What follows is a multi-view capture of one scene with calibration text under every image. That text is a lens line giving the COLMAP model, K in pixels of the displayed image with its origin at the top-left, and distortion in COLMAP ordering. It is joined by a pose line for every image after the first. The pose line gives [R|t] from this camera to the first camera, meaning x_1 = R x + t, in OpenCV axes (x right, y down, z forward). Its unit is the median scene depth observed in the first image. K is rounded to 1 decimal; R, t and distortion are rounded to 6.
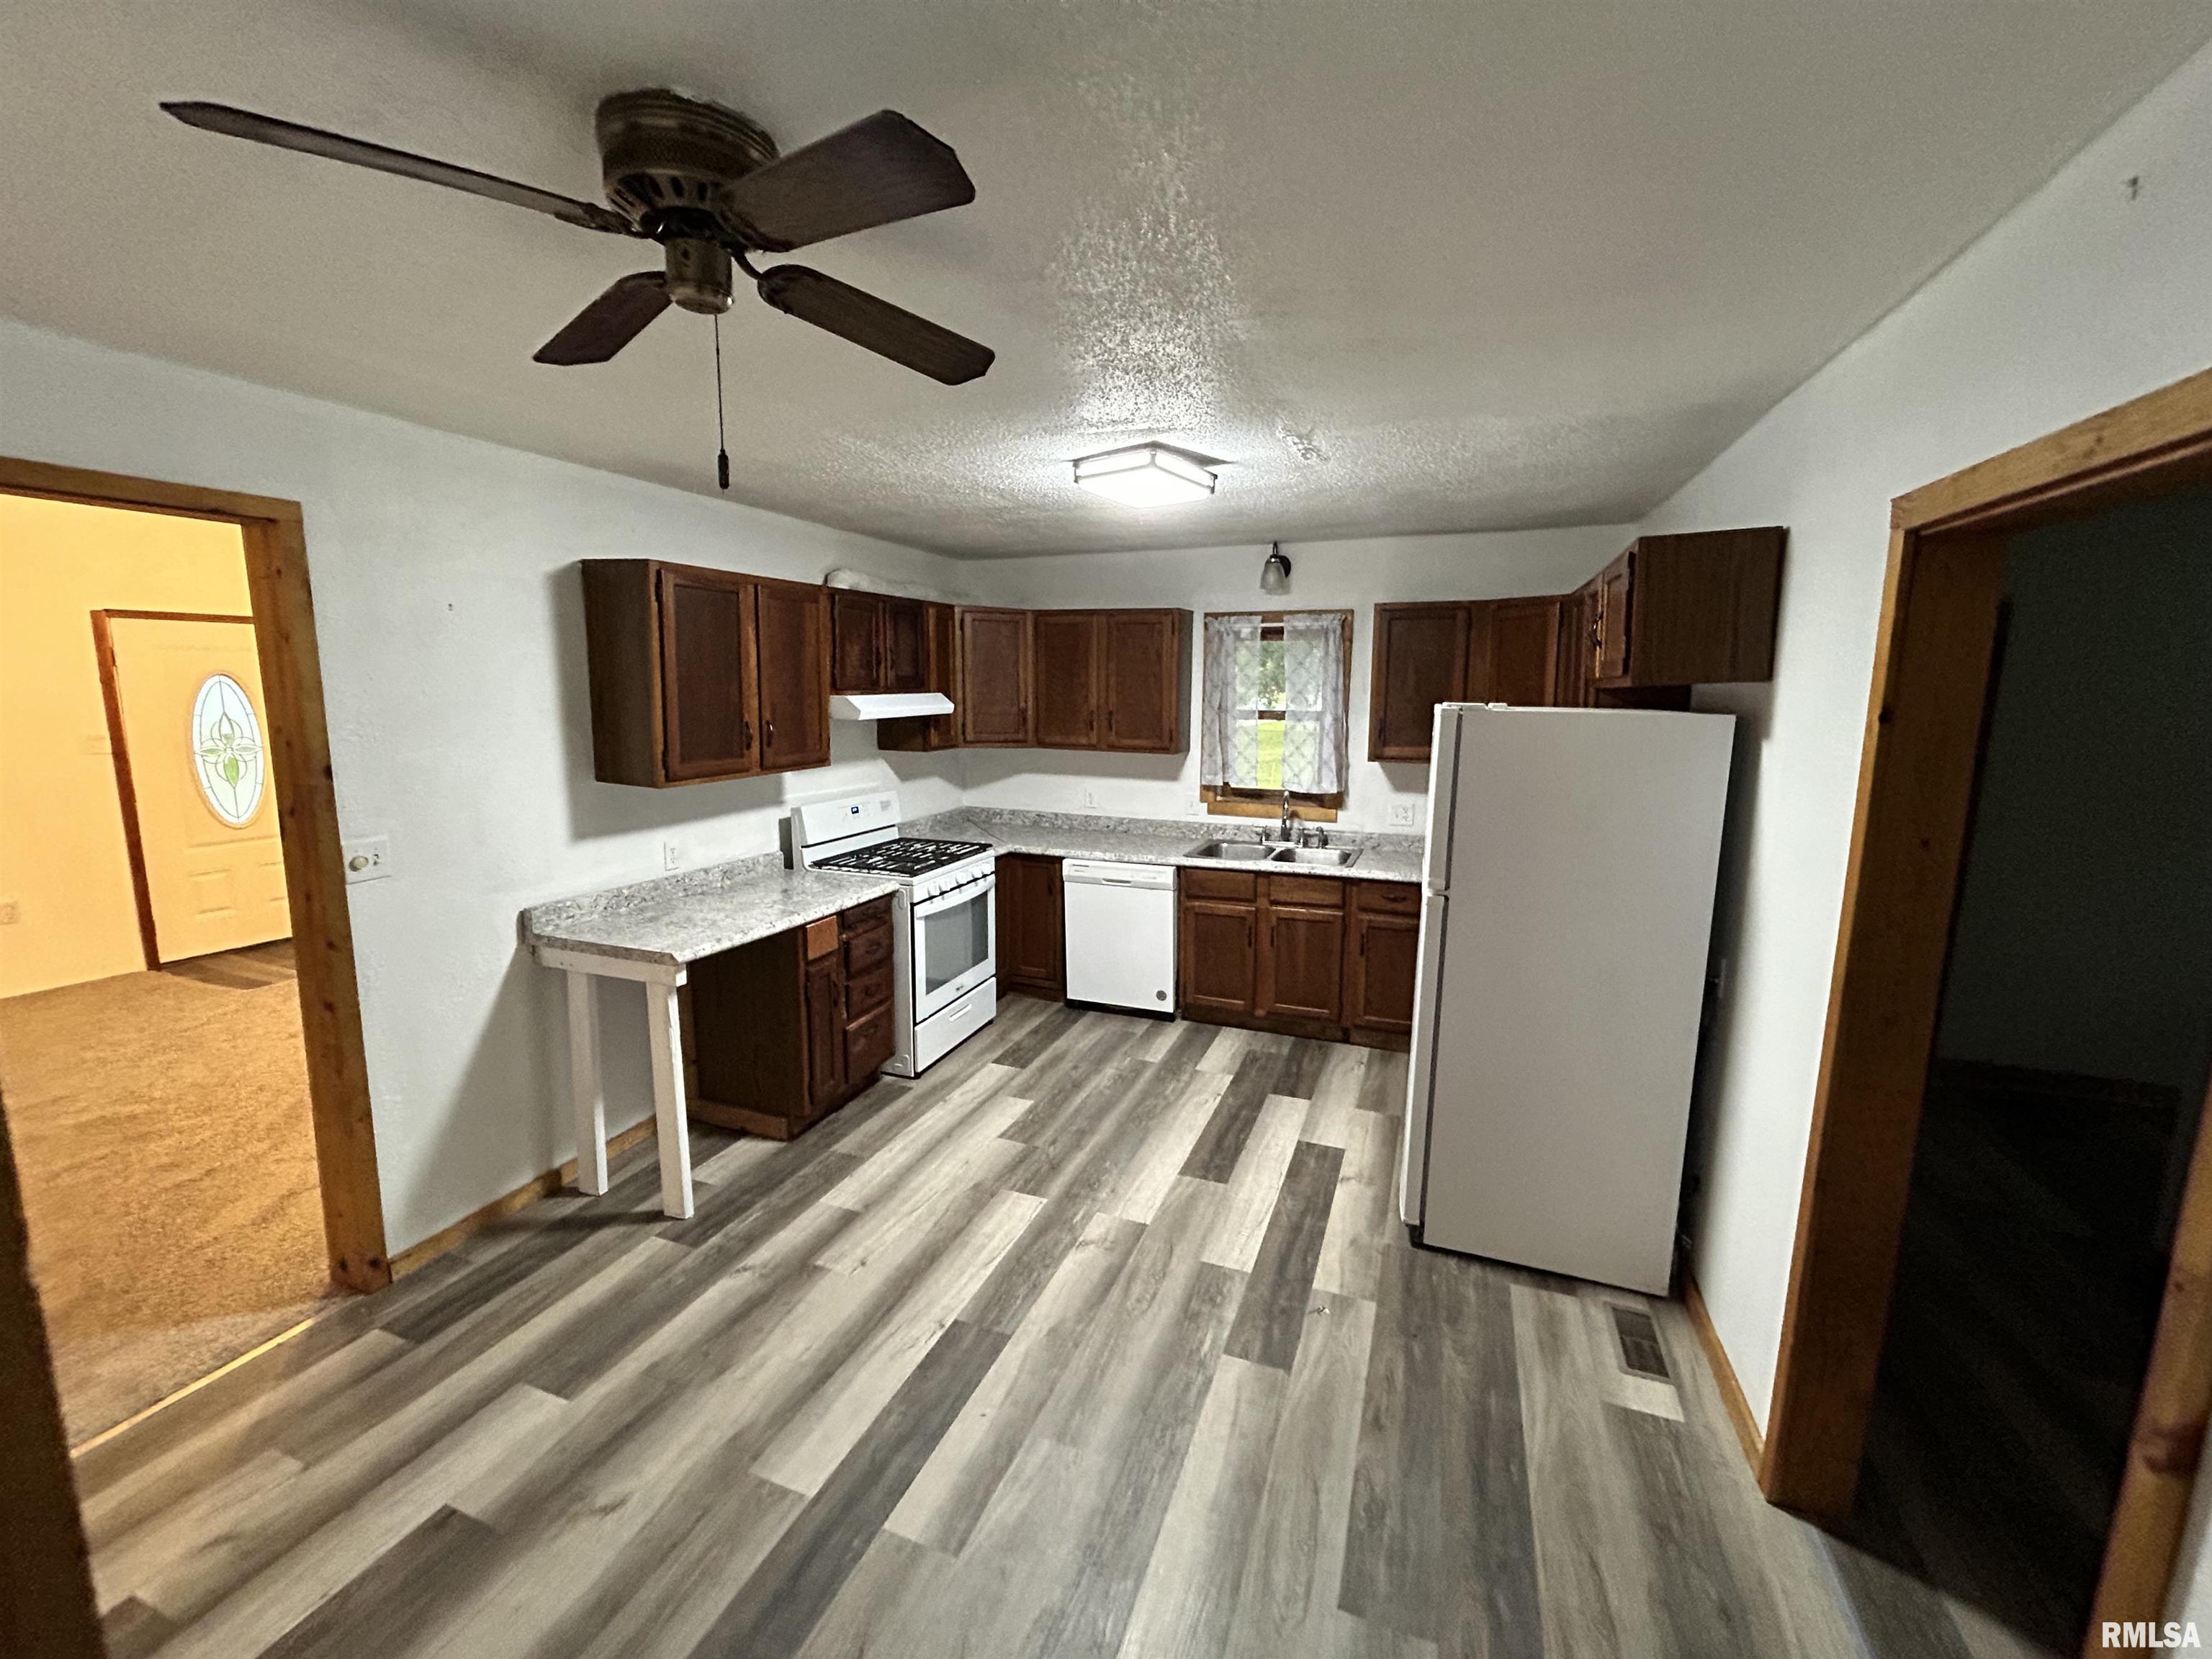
lens RADIAL K [[908.2, 0, 1106.1], [0, 908.2, 820.0], [0, 0, 1]] dist [-0.000141, -0.000314]
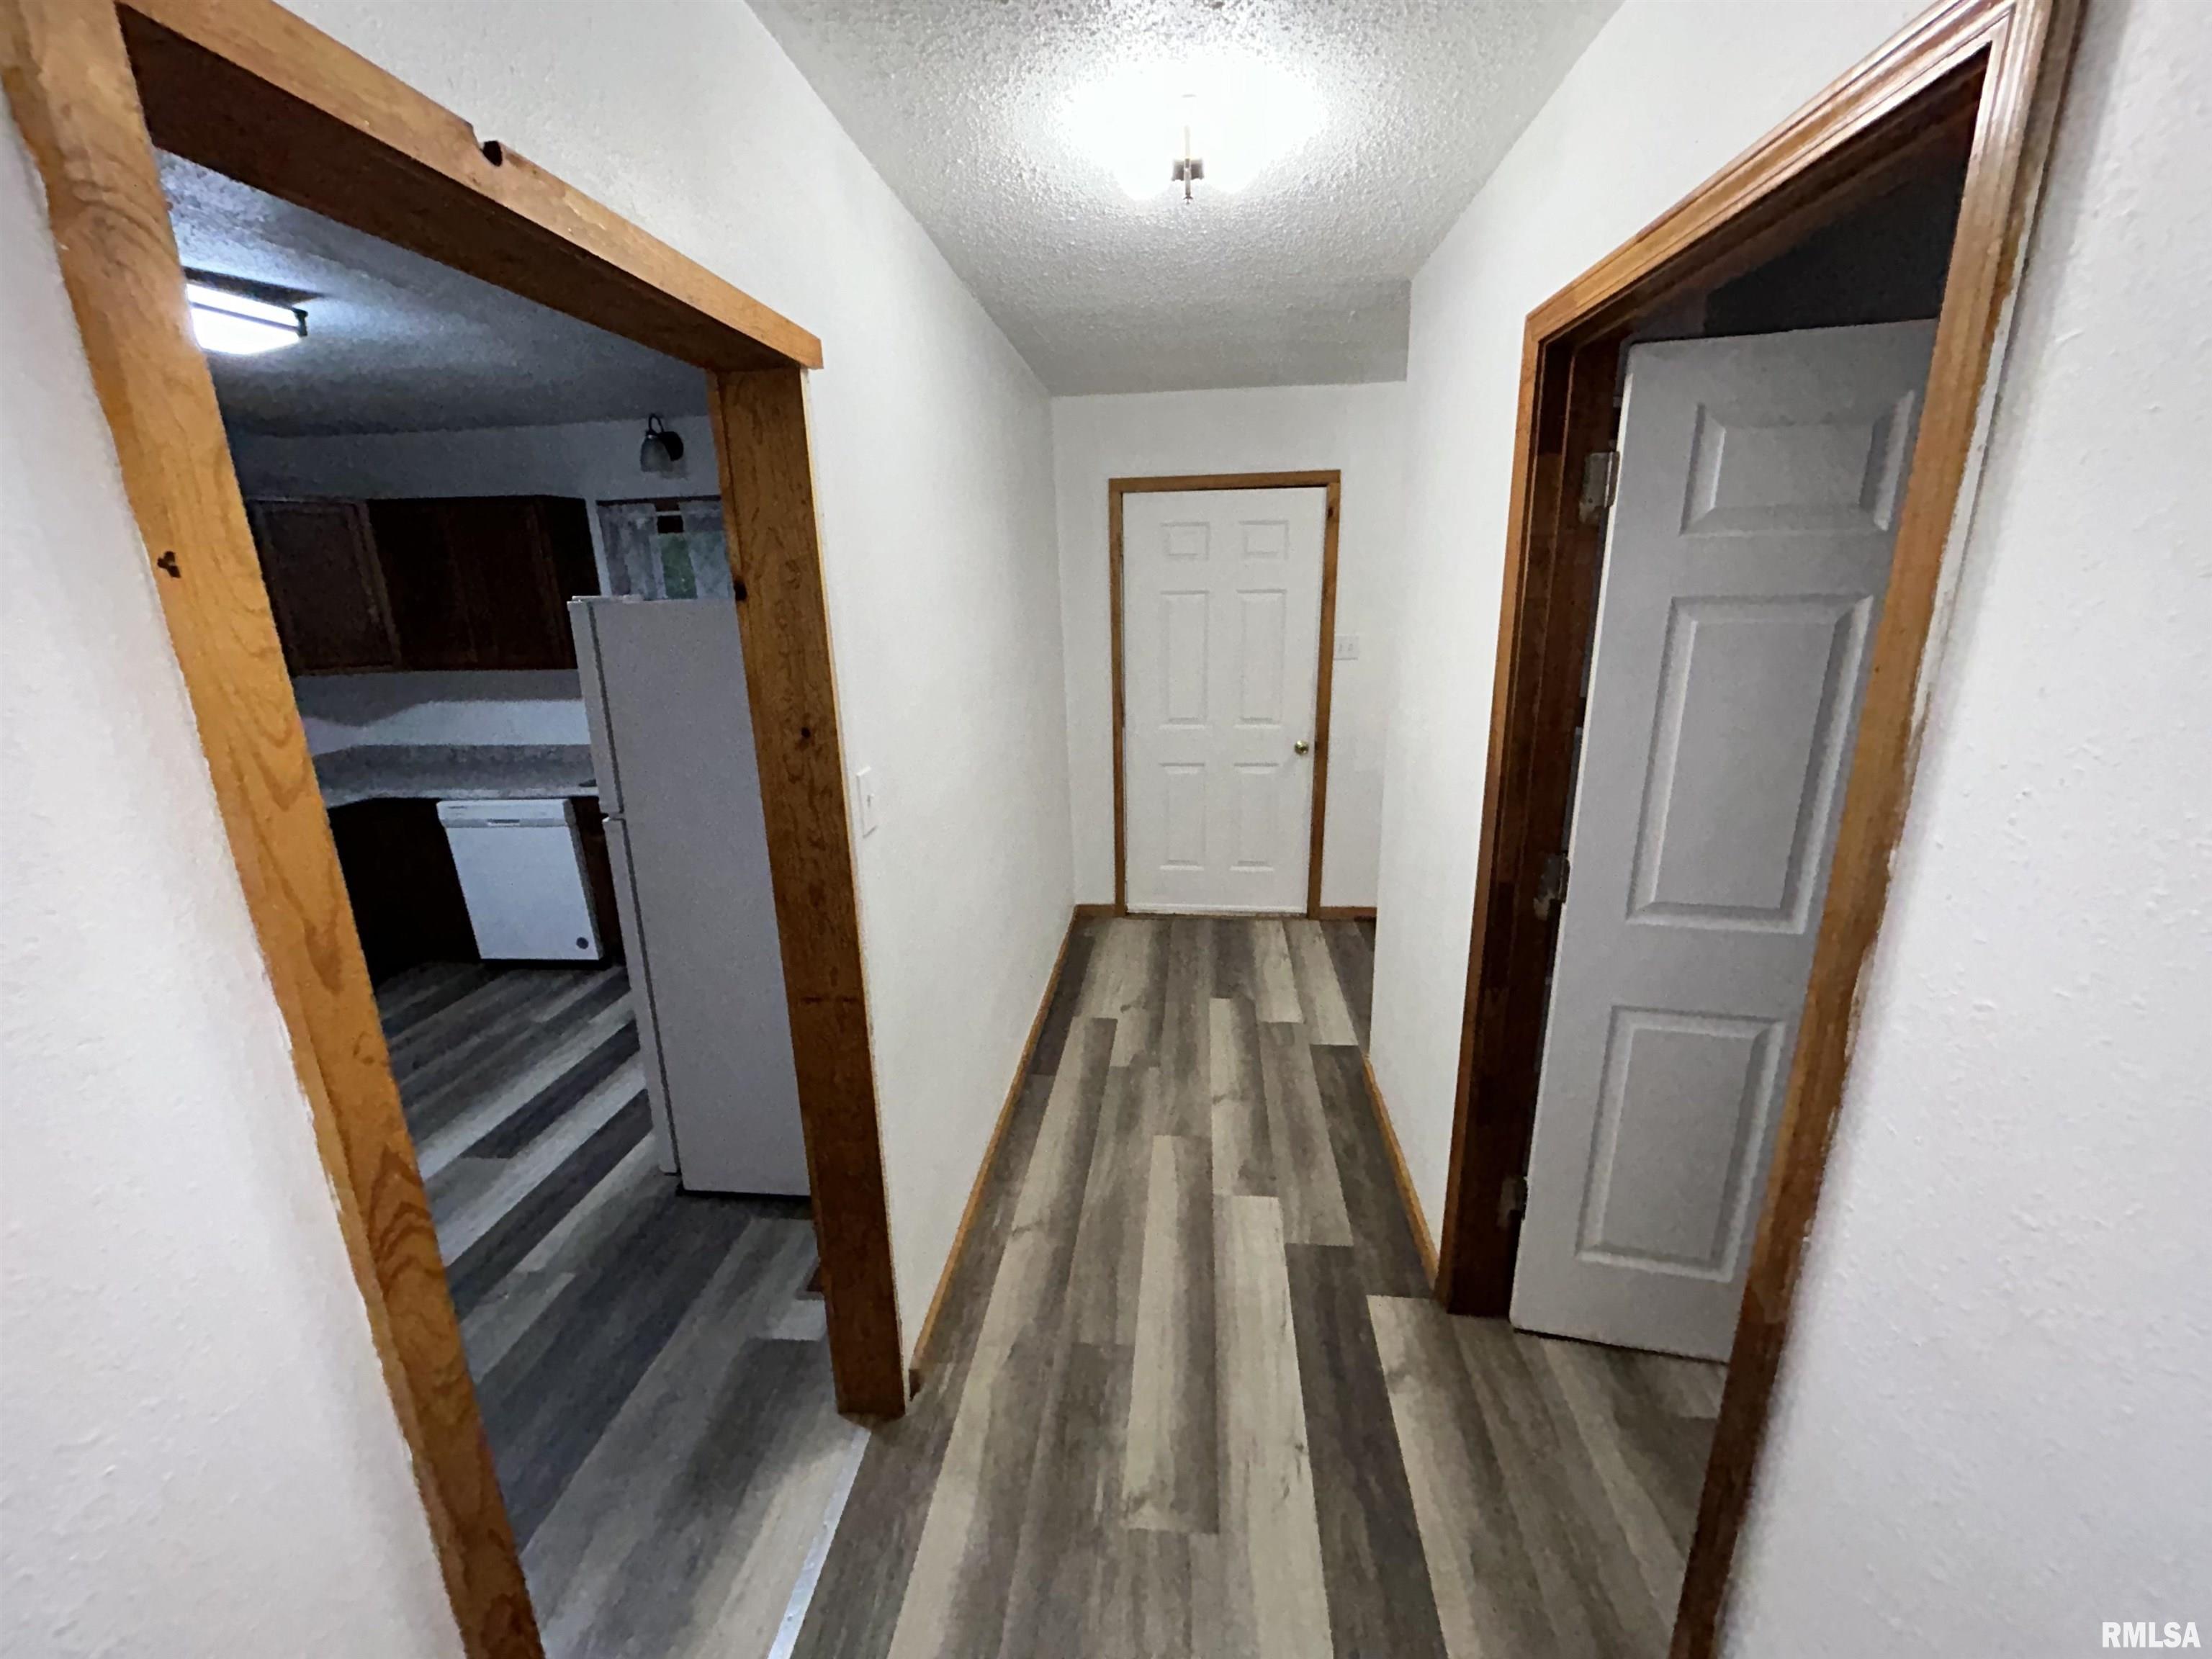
lens RADIAL K [[908.2, 0, 1108.8], [0, 908.2, 819.9], [0, 0, 1]] dist [-0.000141, -0.000314]
pose [[0.963138, -0.102735, 0.248619, 0.434774], [0.076094, 0.990503, 0.114516, 0.013225], [-0.258022, -0.091376, 0.961808, 0.021280]]
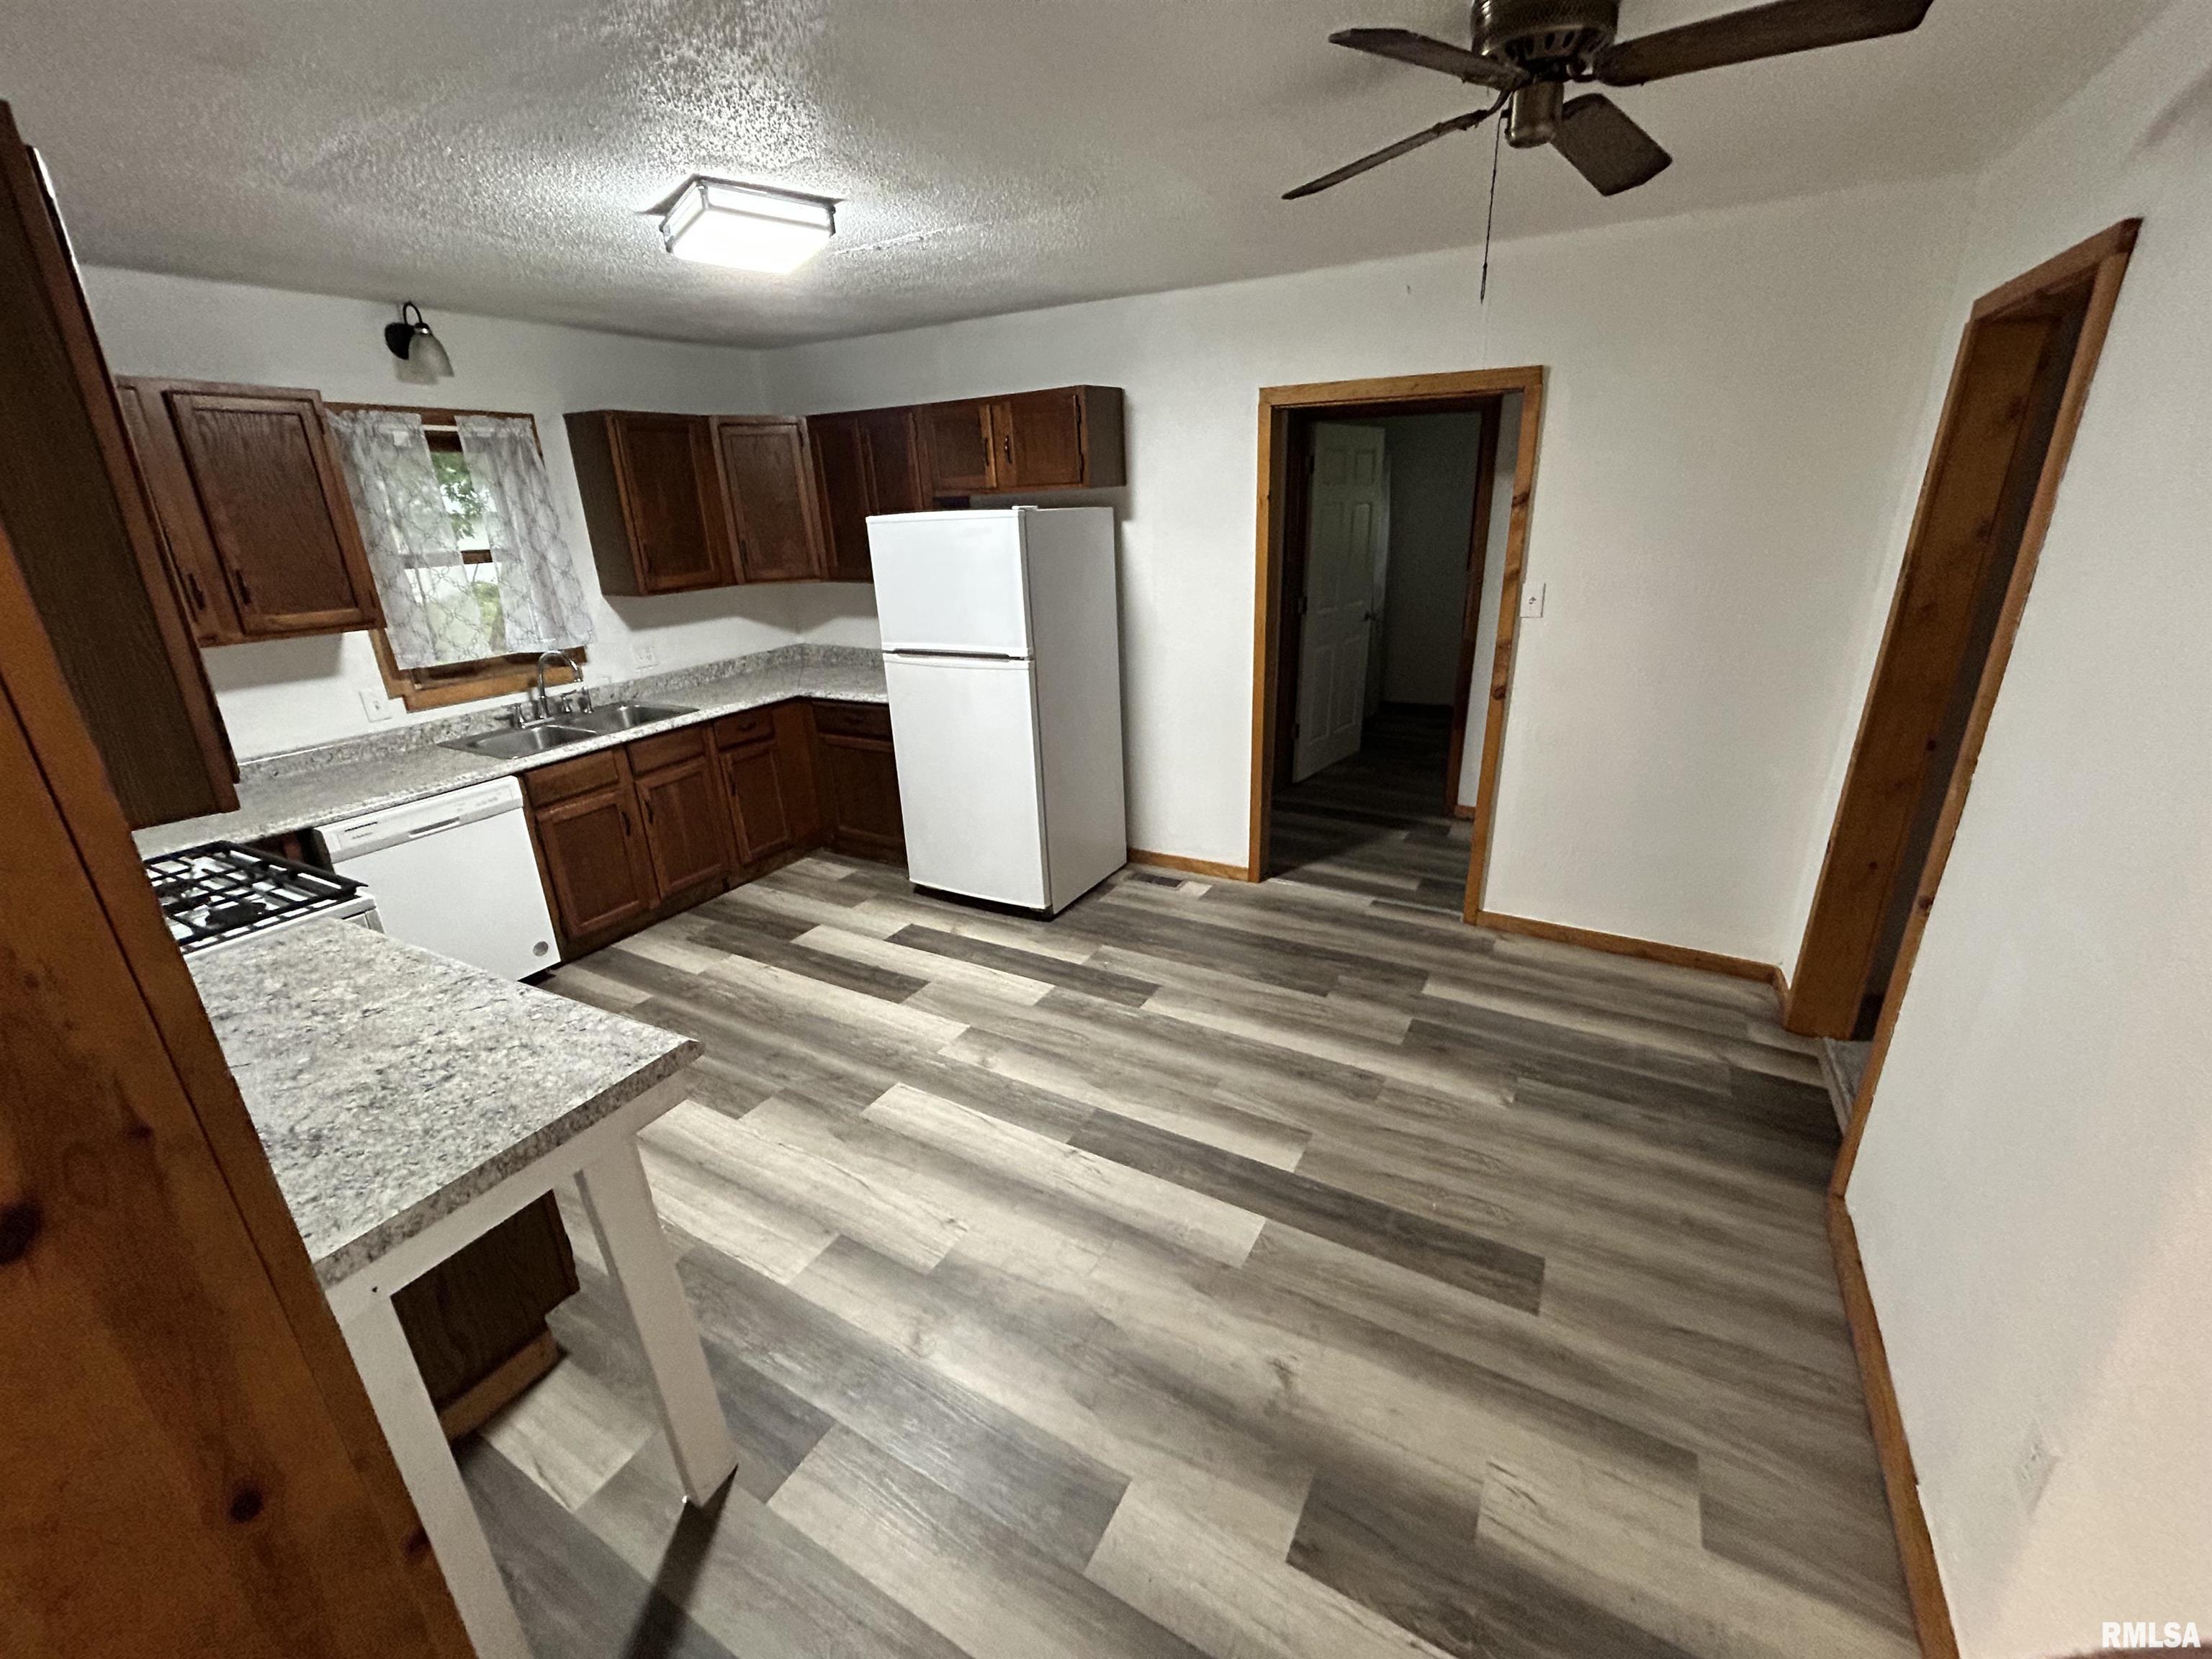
lens RADIAL K [[908.2, 0, 1099.2], [0, 908.2, 828.1], [0, 0, 1]] dist [-0.000141, -0.000314]
pose [[0.141861, -0.351612, 0.925335, -0.664062], [0.182588, 0.928043, 0.324649, -0.073015], [-0.972901, 0.122900, 0.195853, 0.485049]]
